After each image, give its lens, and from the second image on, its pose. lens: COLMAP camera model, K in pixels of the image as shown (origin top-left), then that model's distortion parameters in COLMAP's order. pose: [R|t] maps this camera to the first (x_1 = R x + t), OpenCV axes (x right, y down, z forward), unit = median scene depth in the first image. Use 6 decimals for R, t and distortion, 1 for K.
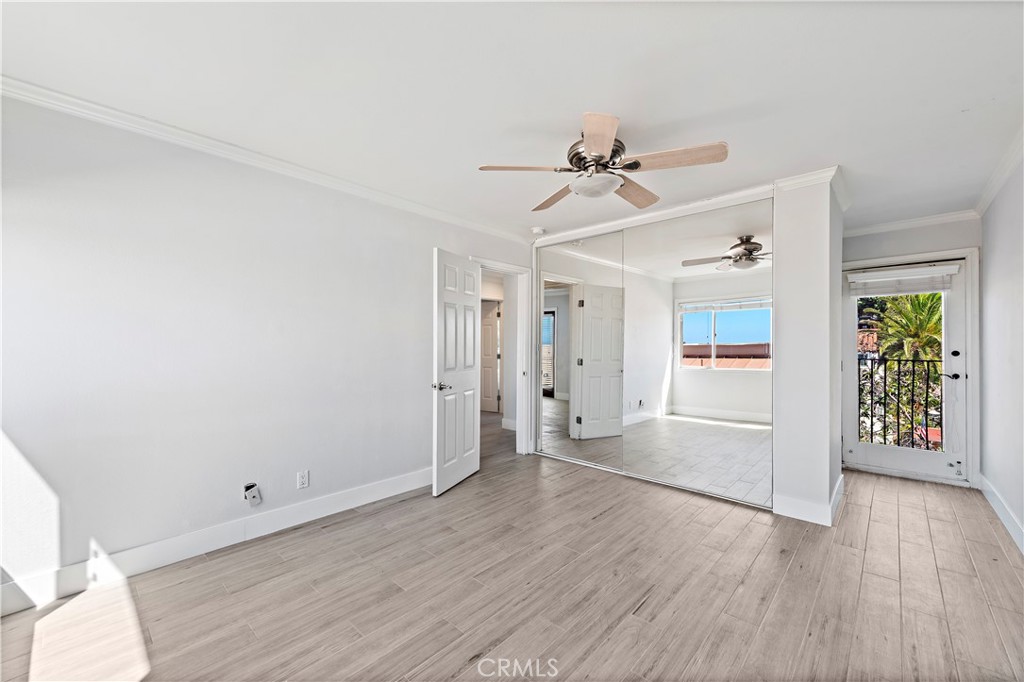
lens RADIAL K [[400.4, 0, 511.1], [0, 400.4, 340.9], [0, 0, 1]] dist [0.007535, -0.000214]
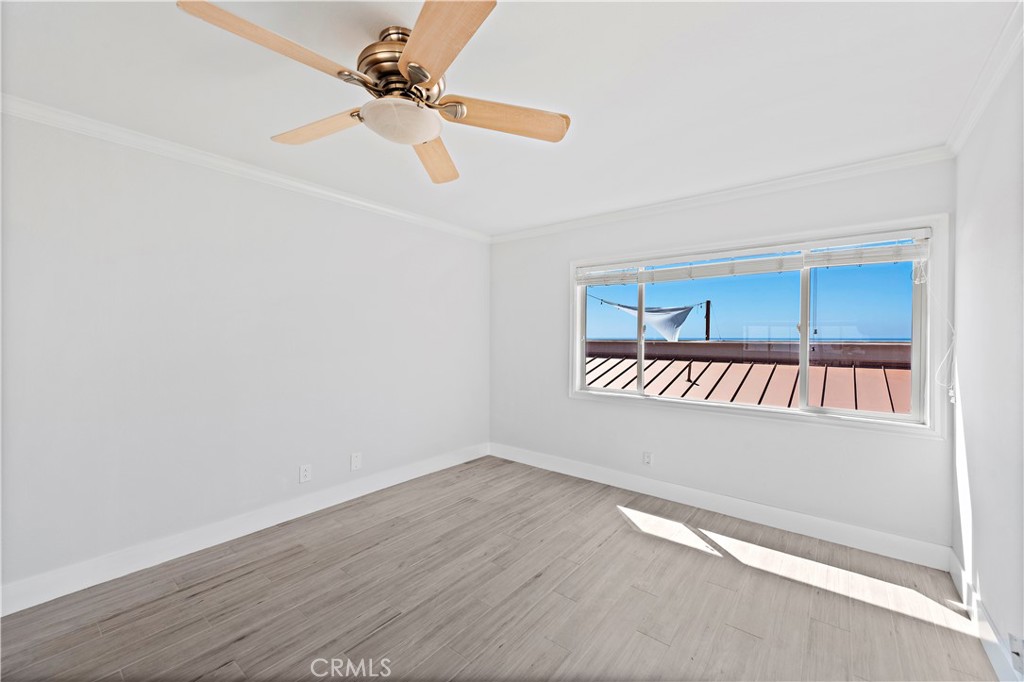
lens RADIAL K [[400.4, 0, 512.9], [0, 400.4, 341.3], [0, 0, 1]] dist [0.007535, -0.000214]
pose [[-0.997157, -0.006328, -0.075090, 0.094575], [-0.006243, 0.999980, -0.001366, -0.028234], [0.075097, -0.000893, -0.997176, 2.044751]]
